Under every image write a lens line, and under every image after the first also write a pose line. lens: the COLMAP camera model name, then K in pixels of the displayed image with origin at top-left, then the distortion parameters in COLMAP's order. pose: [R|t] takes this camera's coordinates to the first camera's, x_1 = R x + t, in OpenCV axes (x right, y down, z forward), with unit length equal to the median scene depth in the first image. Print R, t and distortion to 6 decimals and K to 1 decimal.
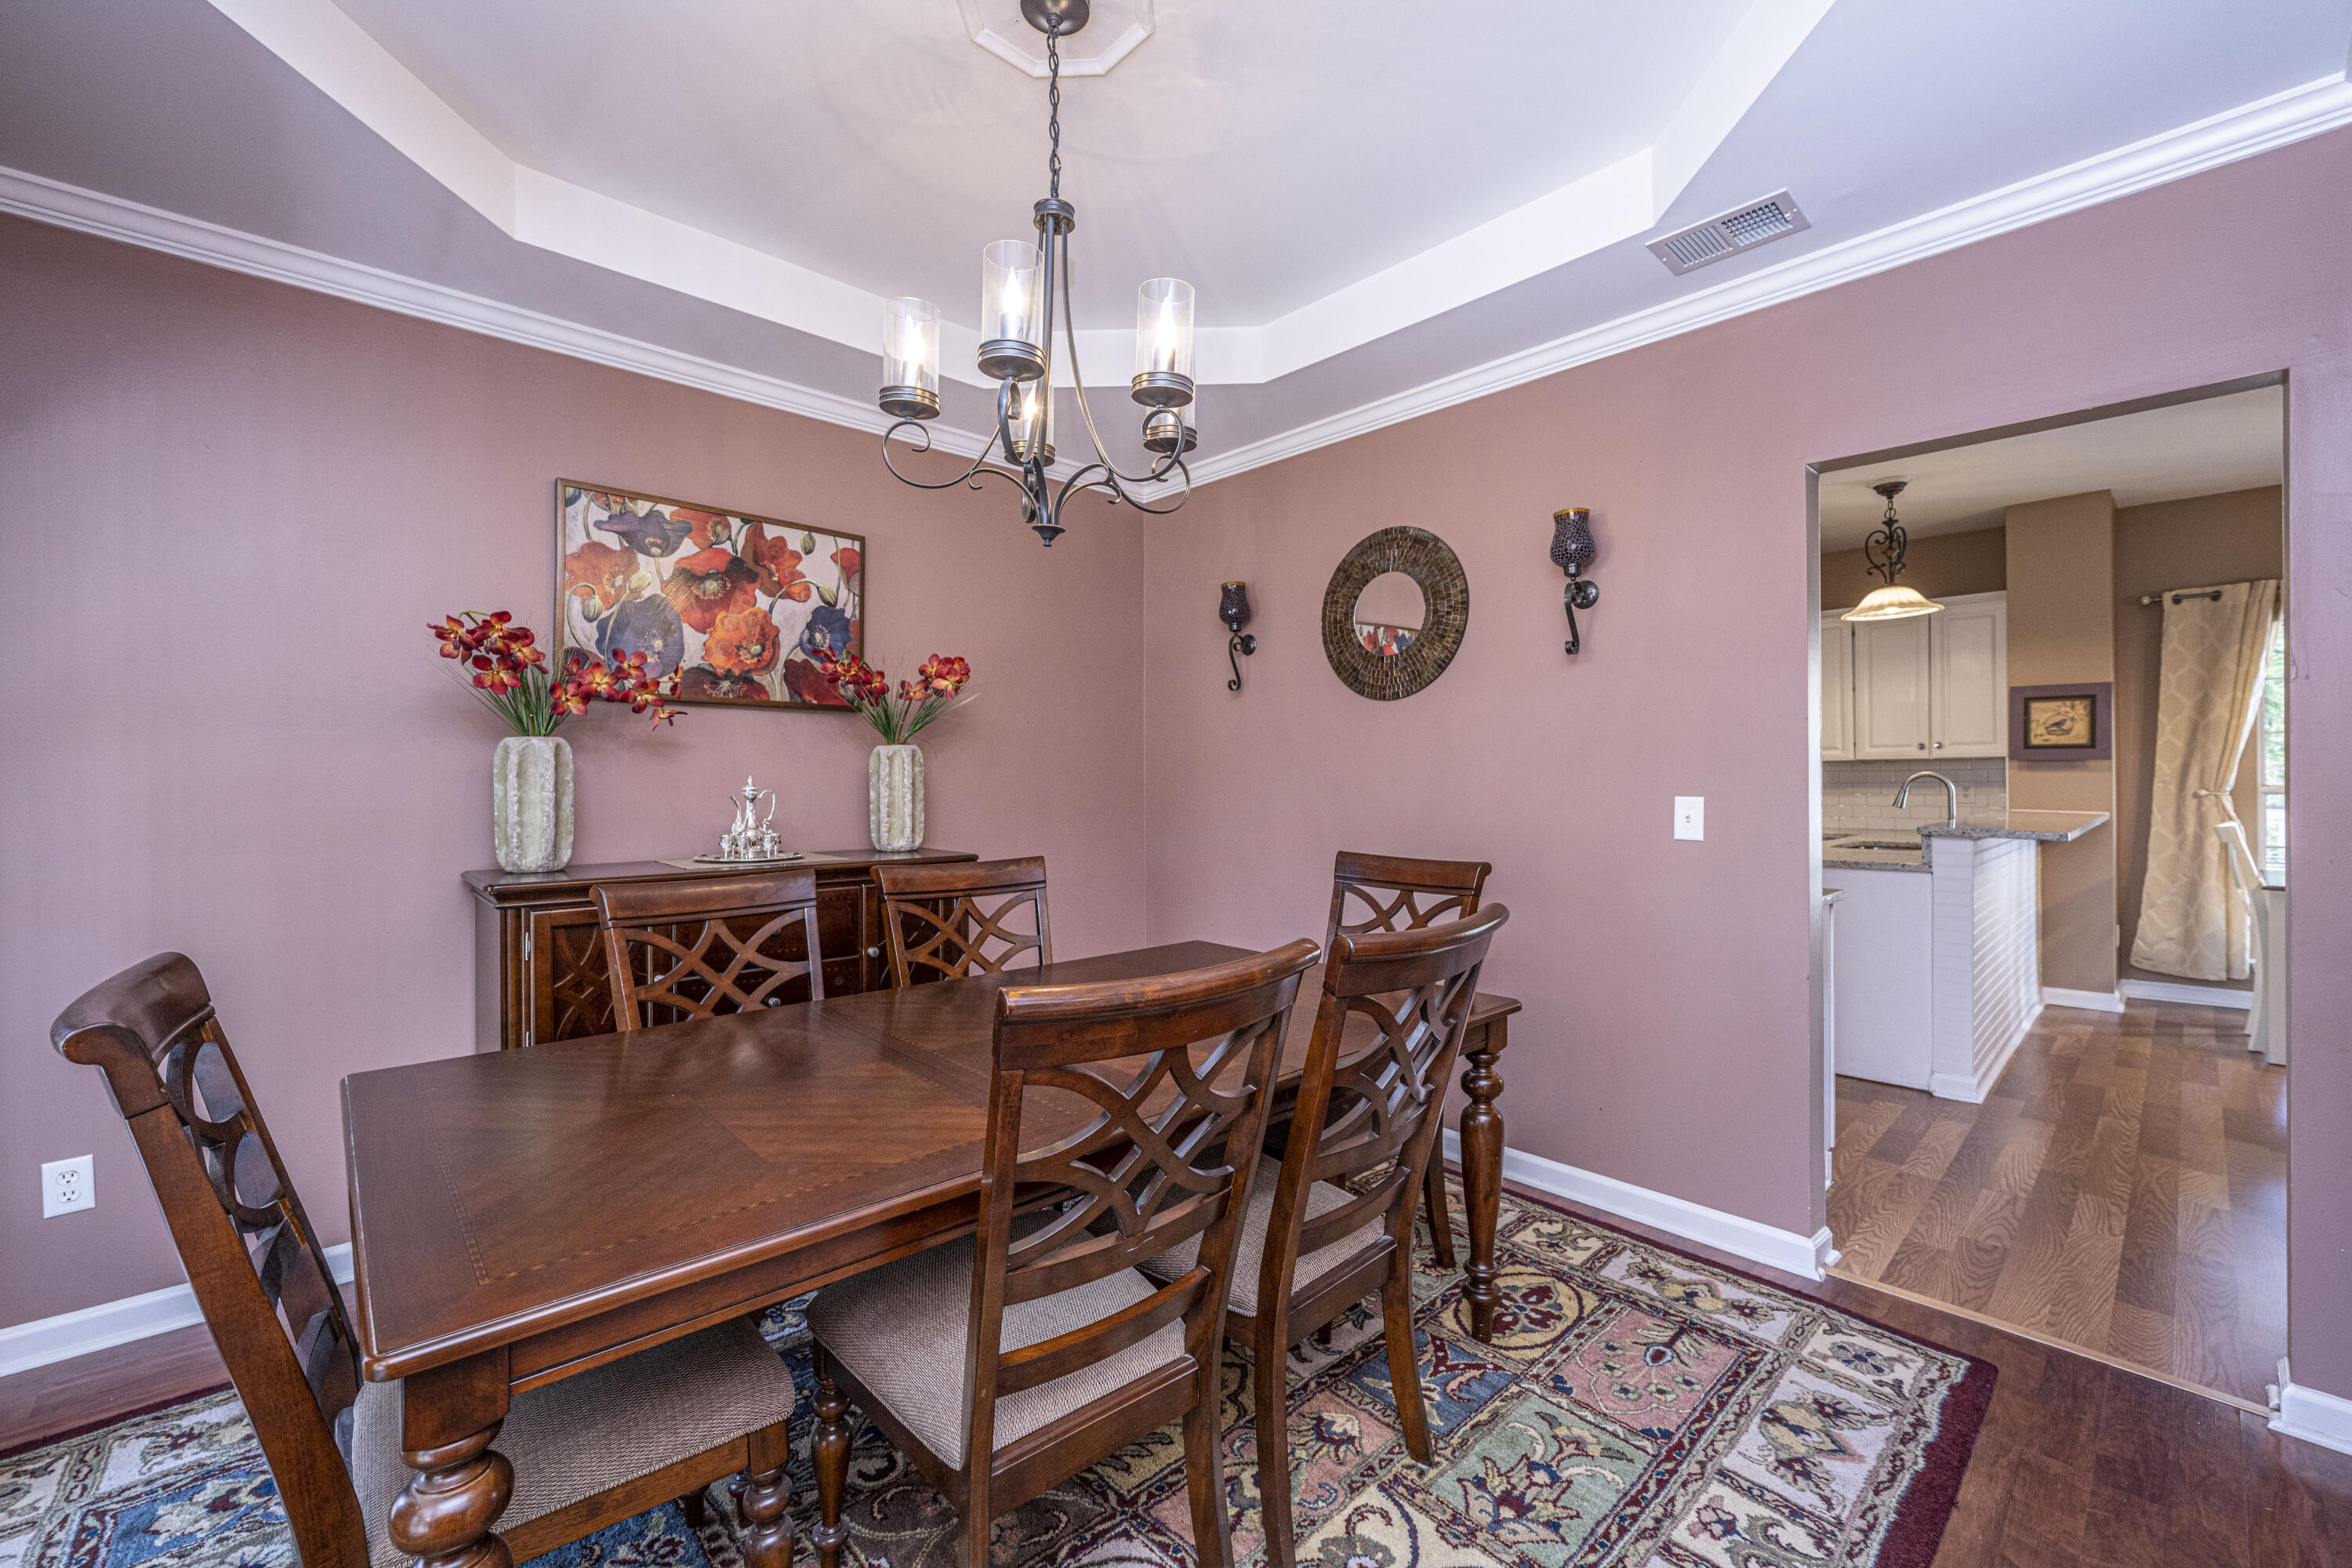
lens RADIAL K [[958.2, 0, 1125.8], [0, 958.2, 764.5], [0, 0, 1]] dist [-0.001394, -0.000091]
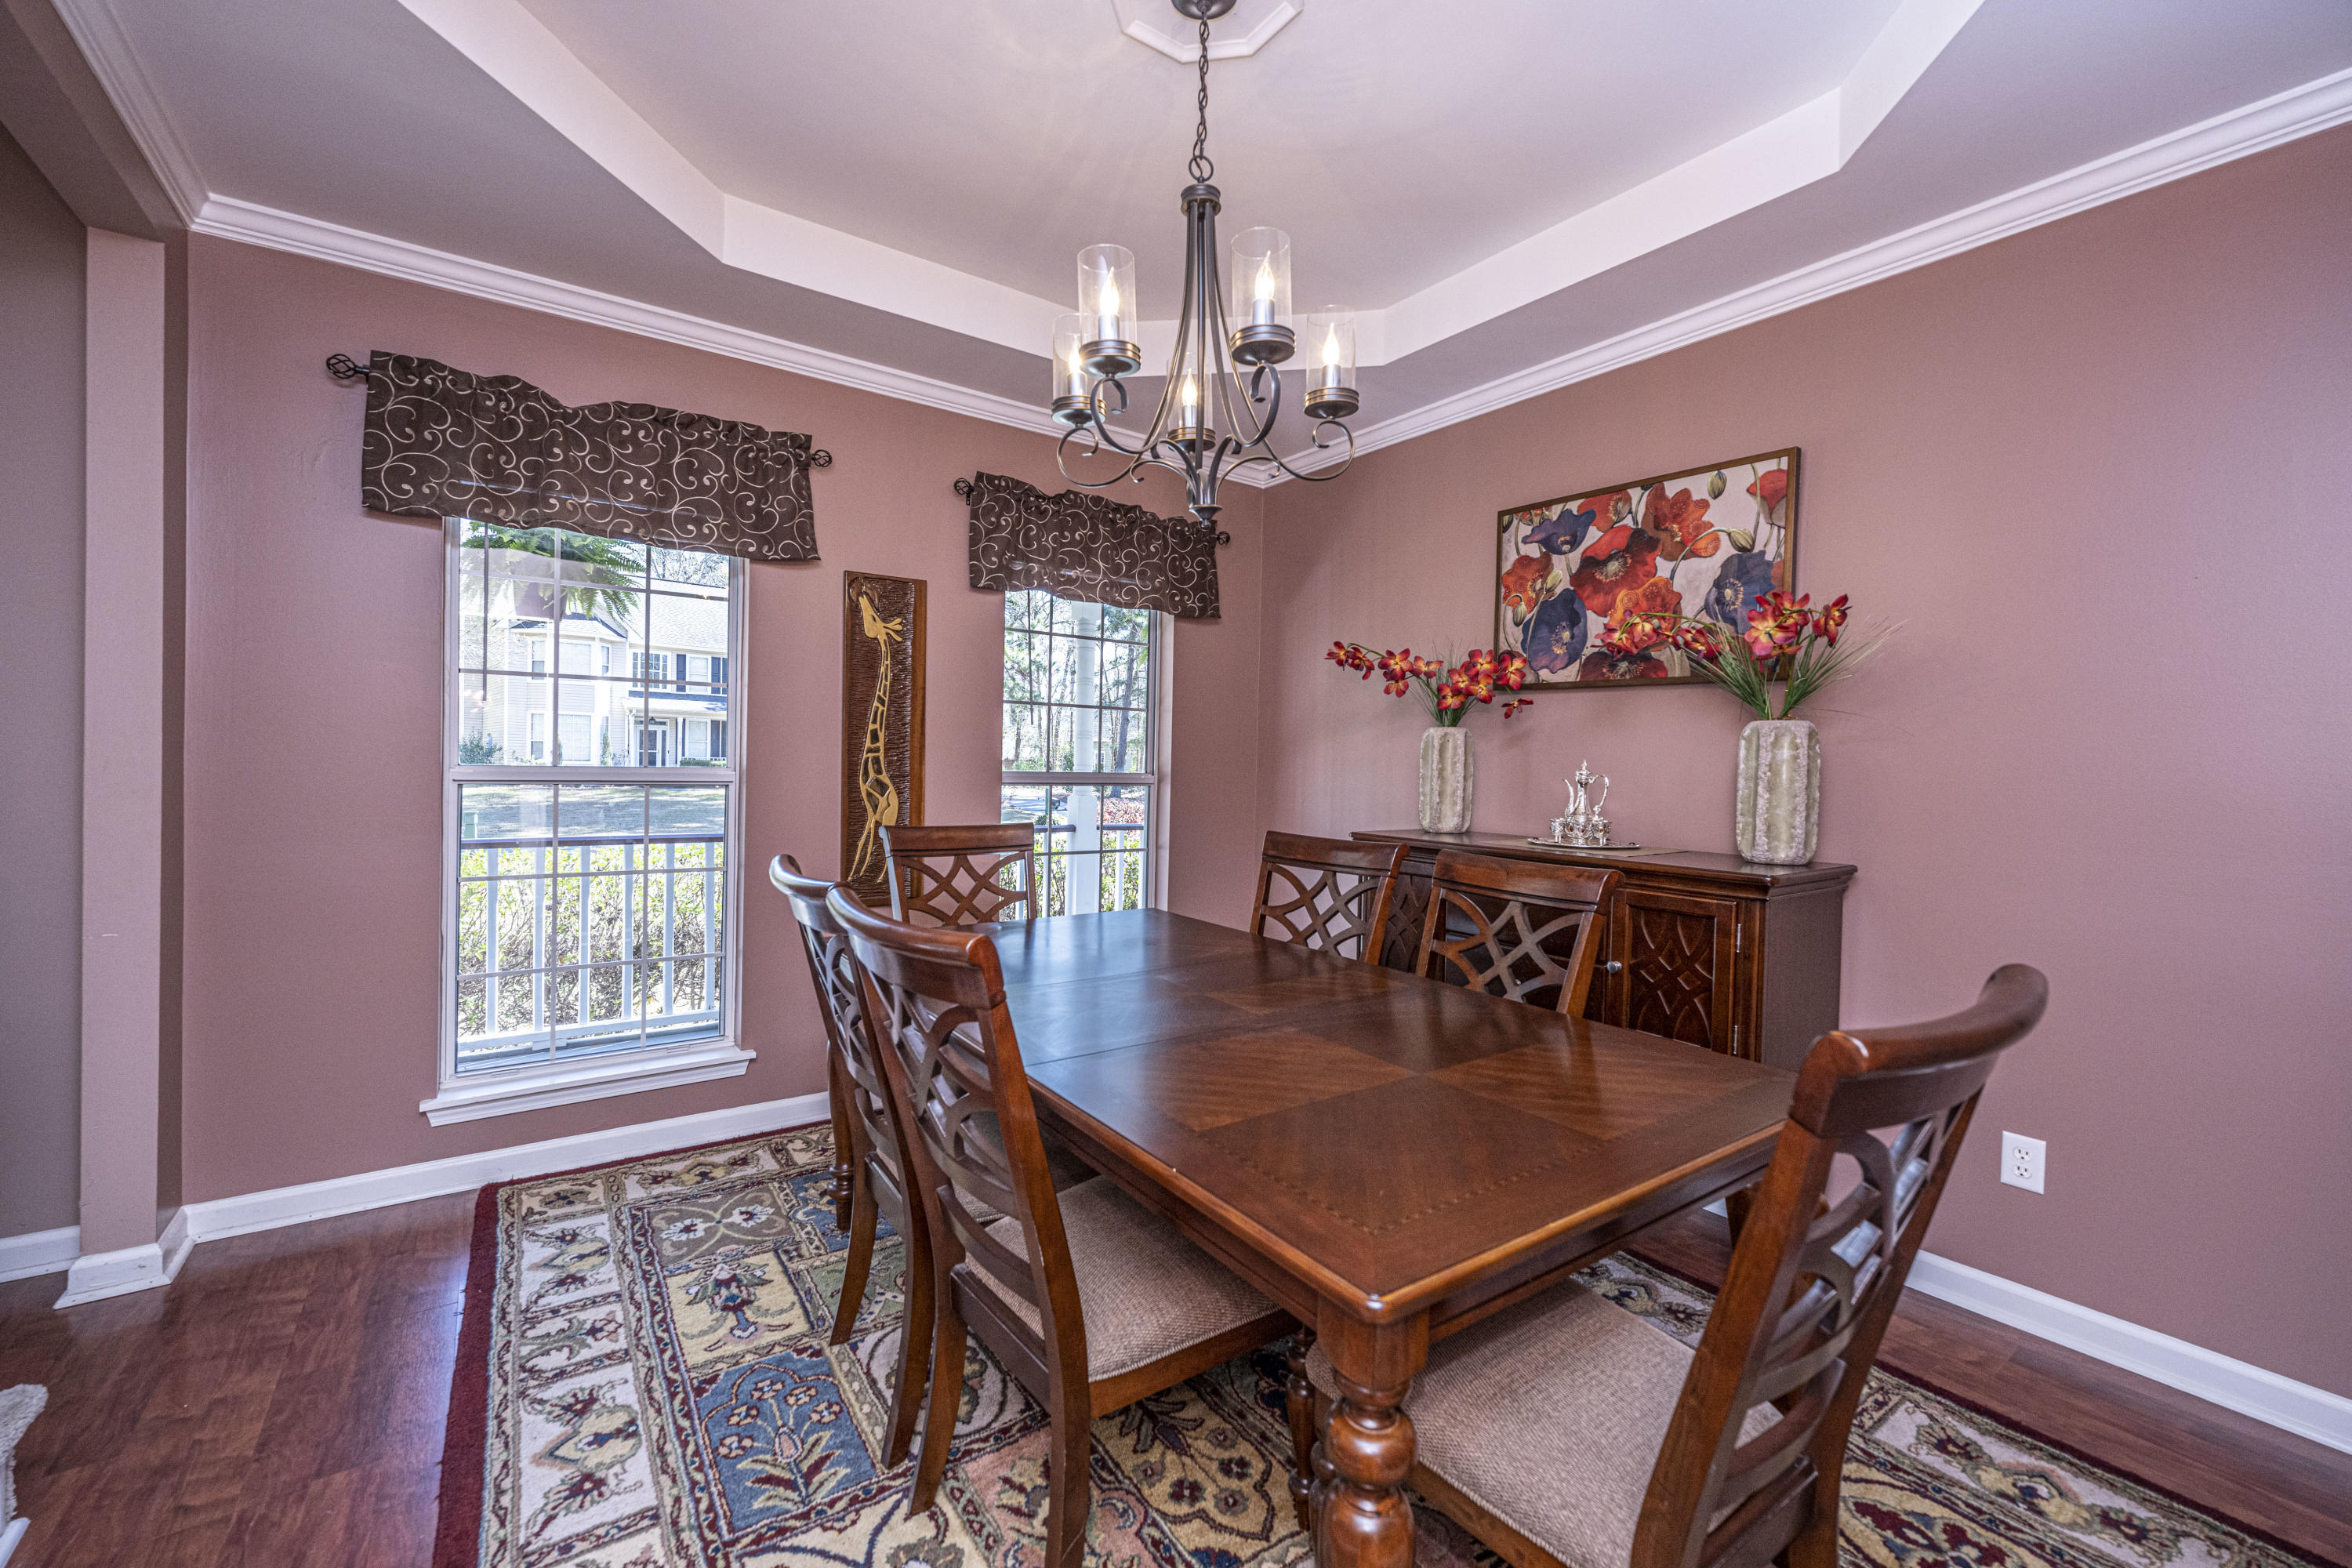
lens RADIAL K [[998.6, 0, 1171.0], [0, 998.6, 800.4], [0, 0, 1]] dist [-0.000654, -0.000005]
pose [[-0.143134, 0.028380, -0.989296, 0.654149], [-0.023376, 0.999213, 0.032047, 0.031087], [0.989427, 0.027712, -0.142358, 0.704158]]
